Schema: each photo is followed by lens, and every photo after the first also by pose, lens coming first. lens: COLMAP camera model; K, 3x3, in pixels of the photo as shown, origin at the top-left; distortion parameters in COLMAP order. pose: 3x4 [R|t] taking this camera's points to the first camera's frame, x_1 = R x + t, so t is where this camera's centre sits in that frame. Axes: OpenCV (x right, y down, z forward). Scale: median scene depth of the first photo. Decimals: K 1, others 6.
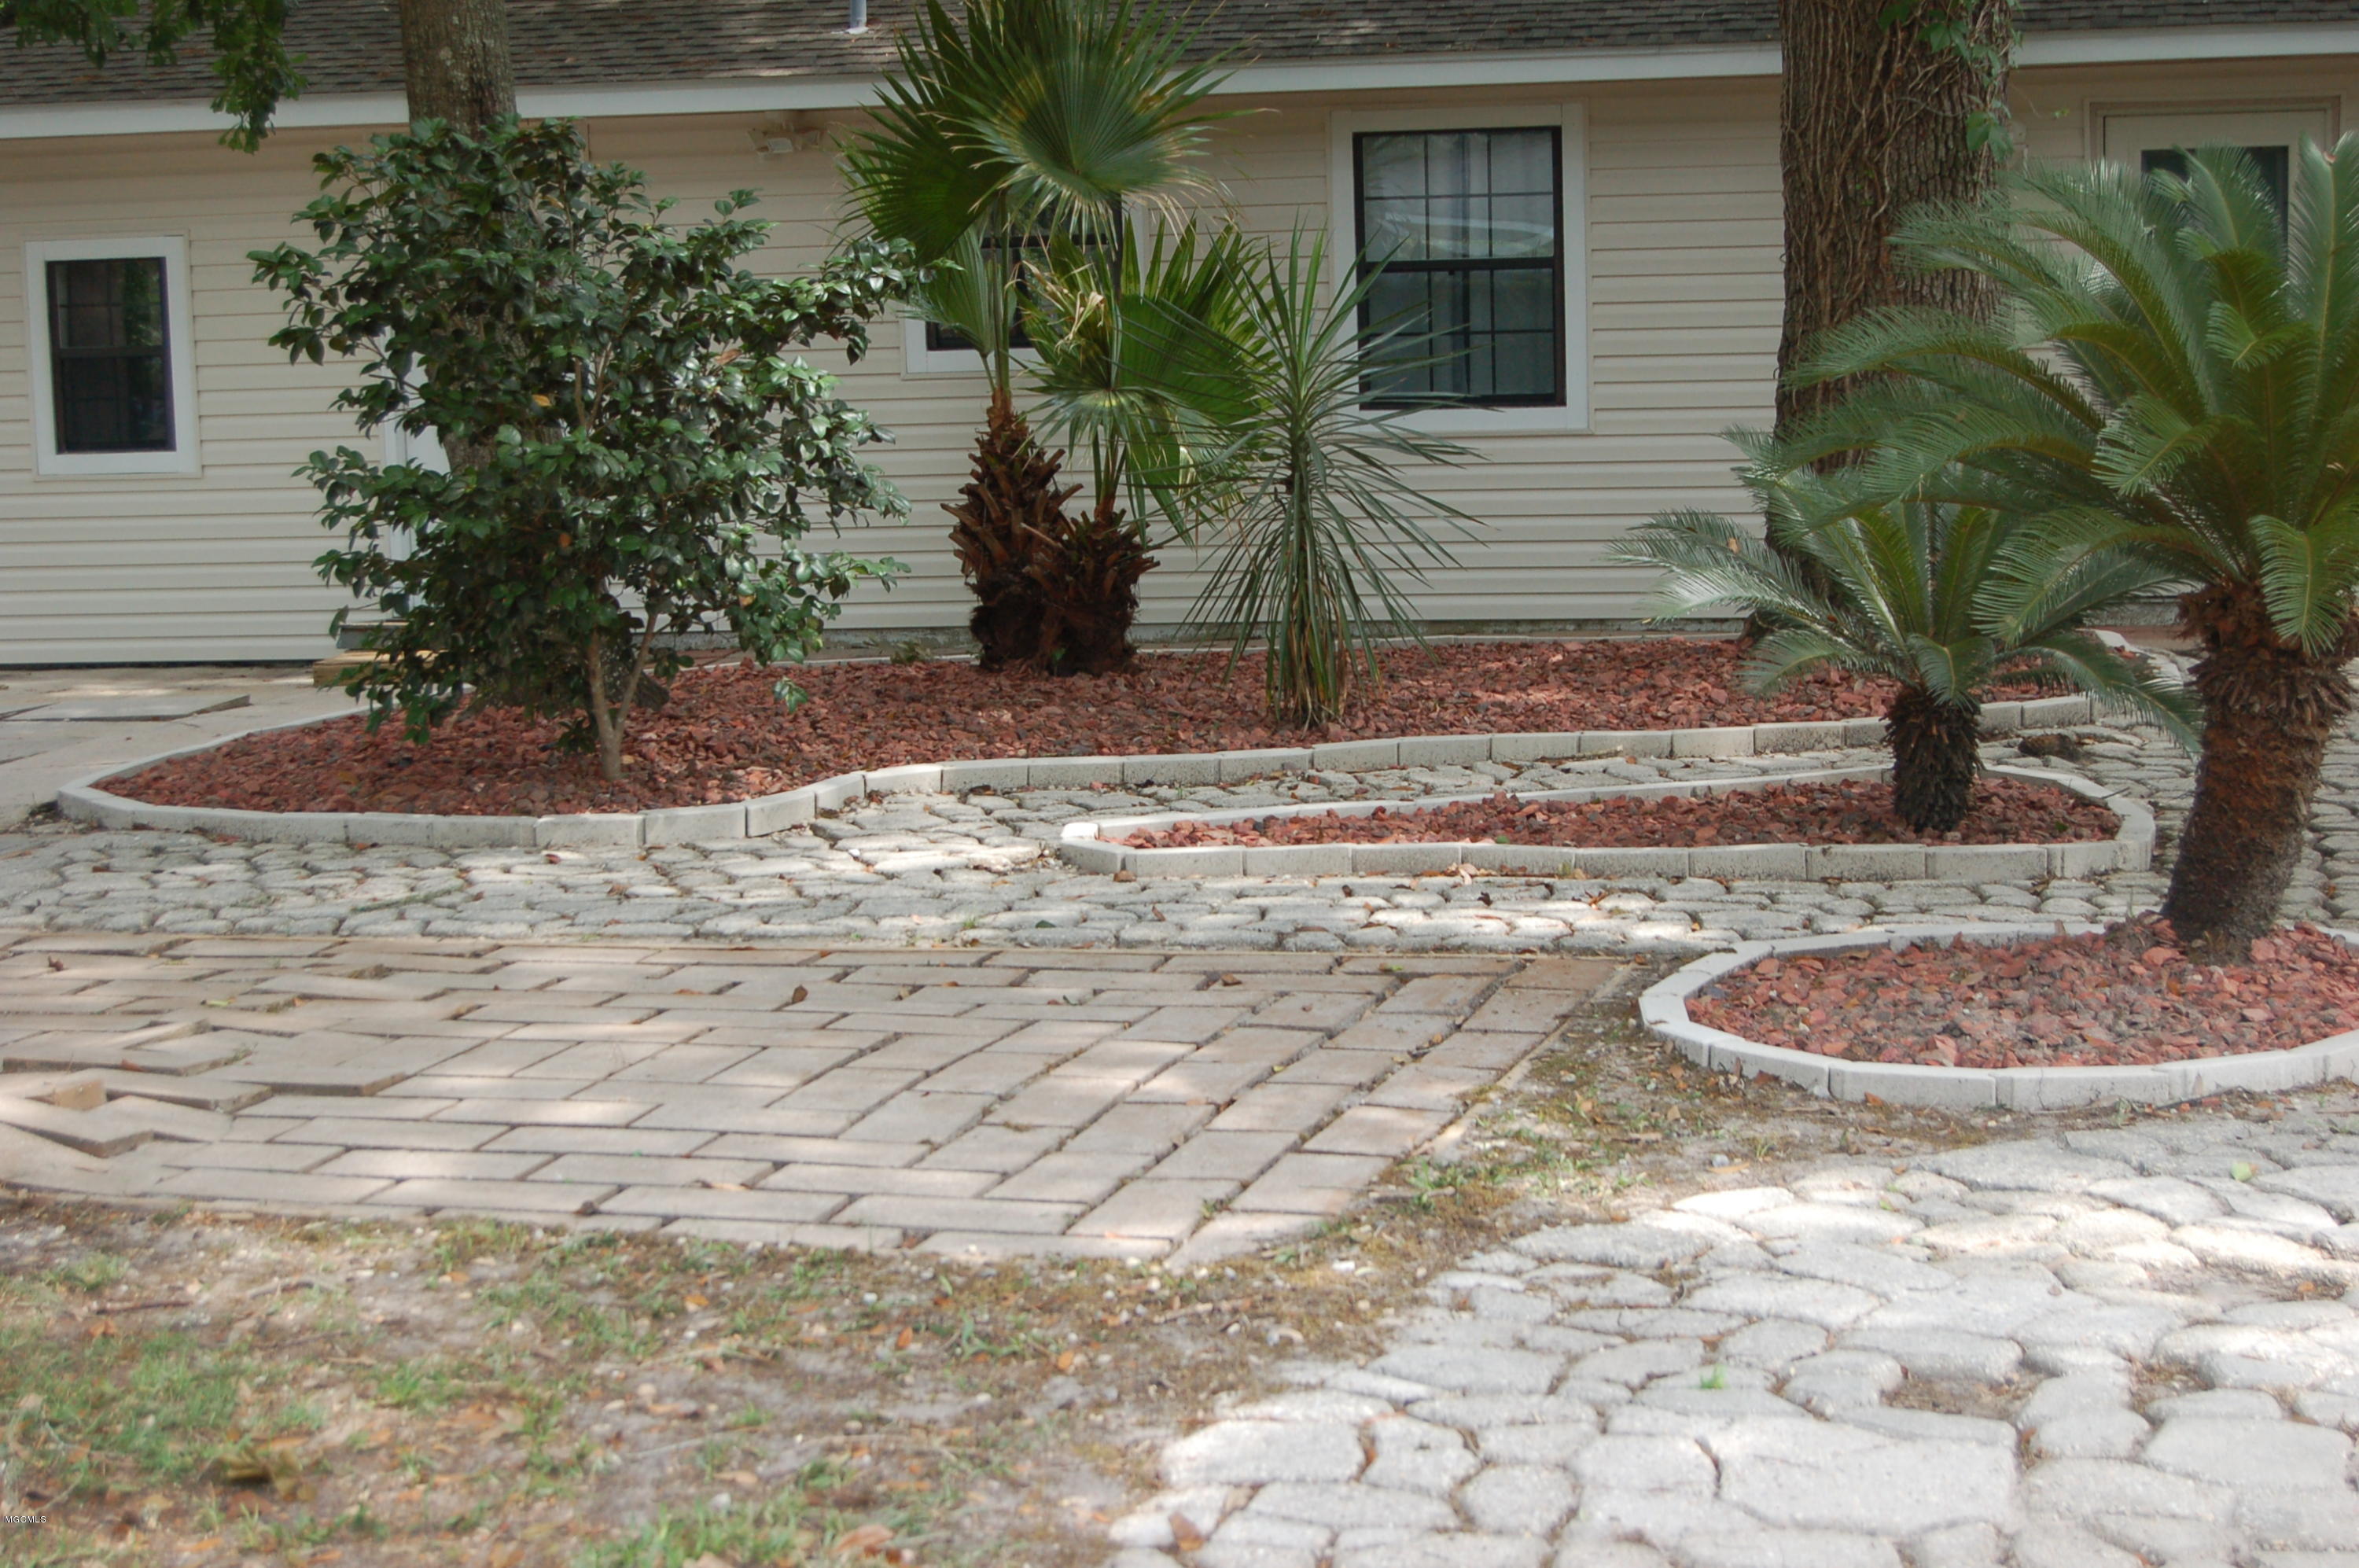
lens RADIAL K [[3856.3, 0, 1184.4], [0, 3856.3, 784.3], [0, 0, 1]] dist [0.023092, 0.000000]
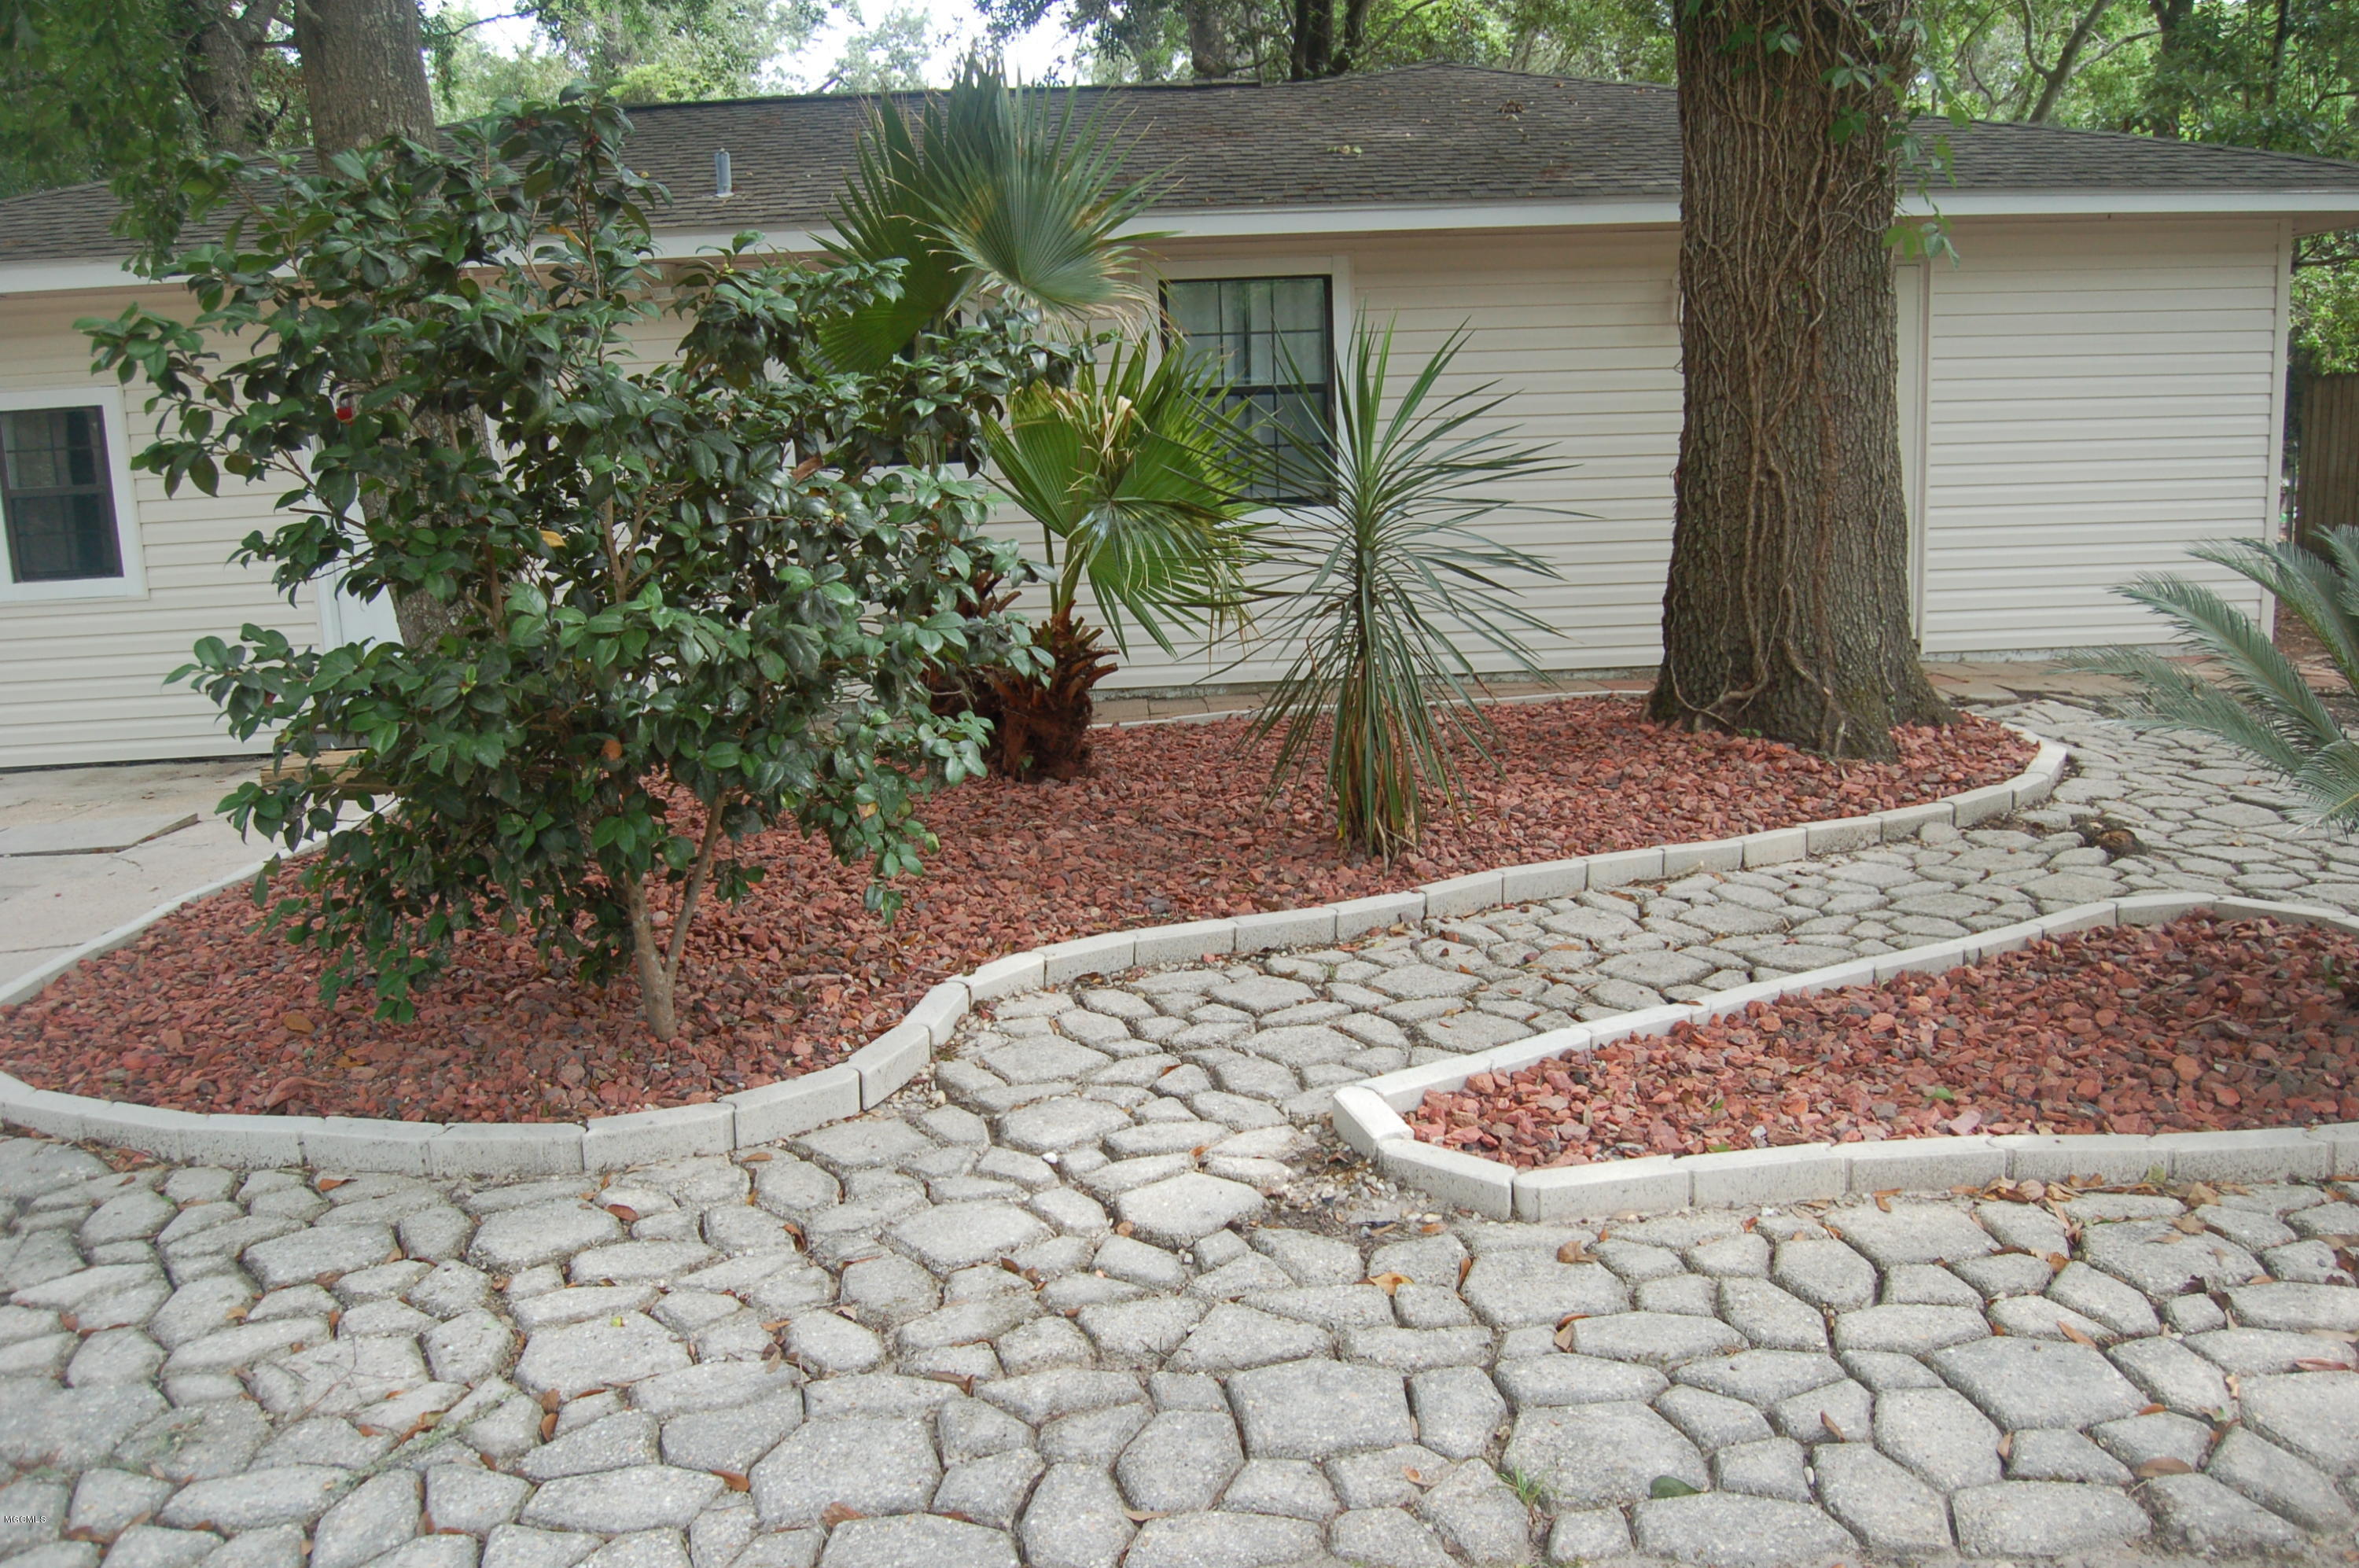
lens RADIAL K [[1860.5, 0, 1160.6], [0, 1860.5, 790.7], [0, 0, 1]] dist [-0.059024, 0.000341]
pose [[0.974219, -0.055007, 0.218797, -0.136216], [0.042408, 0.997183, 0.061870, -0.070653], [-0.221584, -0.050996, 0.973807, 0.654823]]
